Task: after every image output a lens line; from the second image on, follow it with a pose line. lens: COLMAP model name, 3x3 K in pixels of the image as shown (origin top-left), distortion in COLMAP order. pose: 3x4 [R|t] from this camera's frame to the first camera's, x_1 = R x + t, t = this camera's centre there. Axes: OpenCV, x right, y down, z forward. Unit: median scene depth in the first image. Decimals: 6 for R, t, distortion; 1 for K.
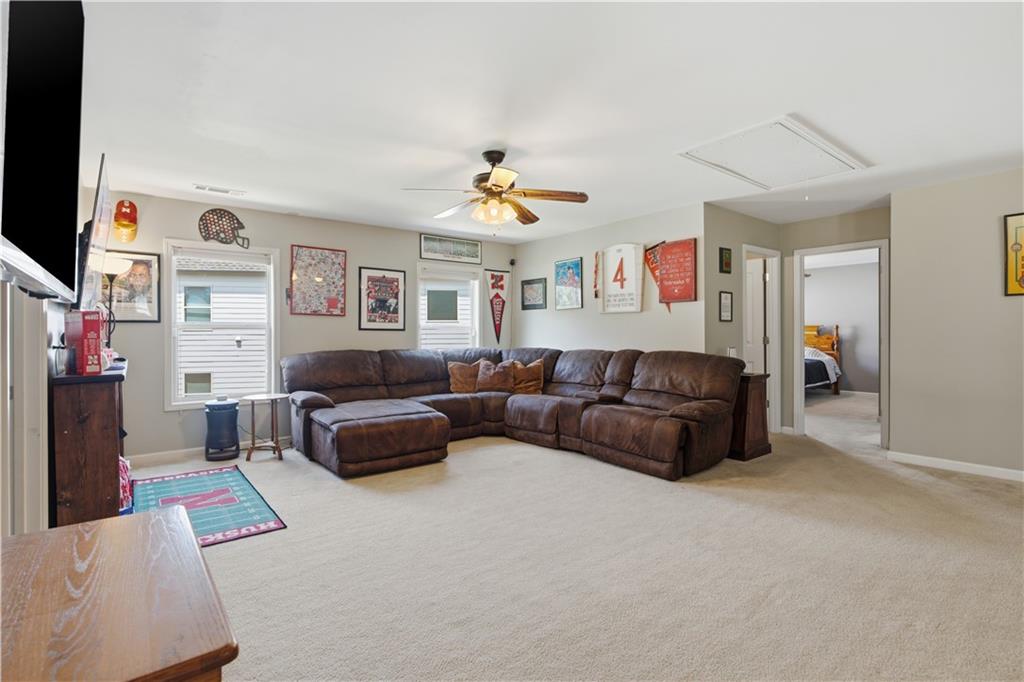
lens RADIAL K [[491.2, 0, 511.3], [0, 491.2, 337.6], [0, 0, 1]] dist [-0.000069, 0.000006]
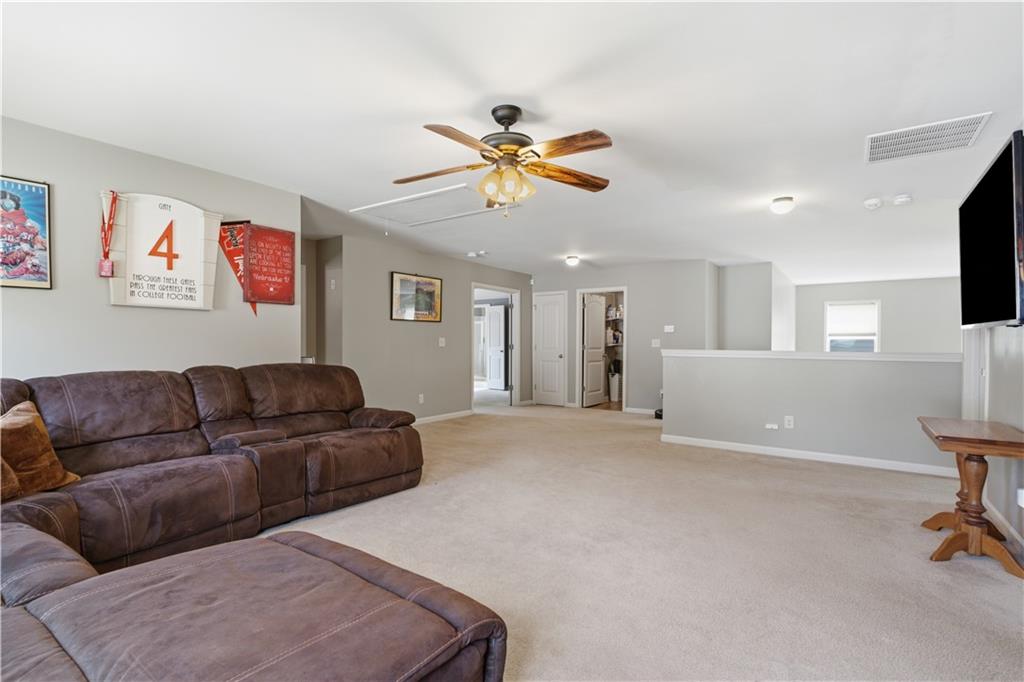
lens RADIAL K [[491.2, 0, 511.2], [0, 491.2, 341.5], [0, 0, 1]] dist [-0.000069, 0.000006]
pose [[-0.289640, 0.001892, 0.957134, -0.540425], [0.006197, 0.999981, -0.000101, -0.006510], [-0.957116, 0.005902, -0.289646, 0.838790]]
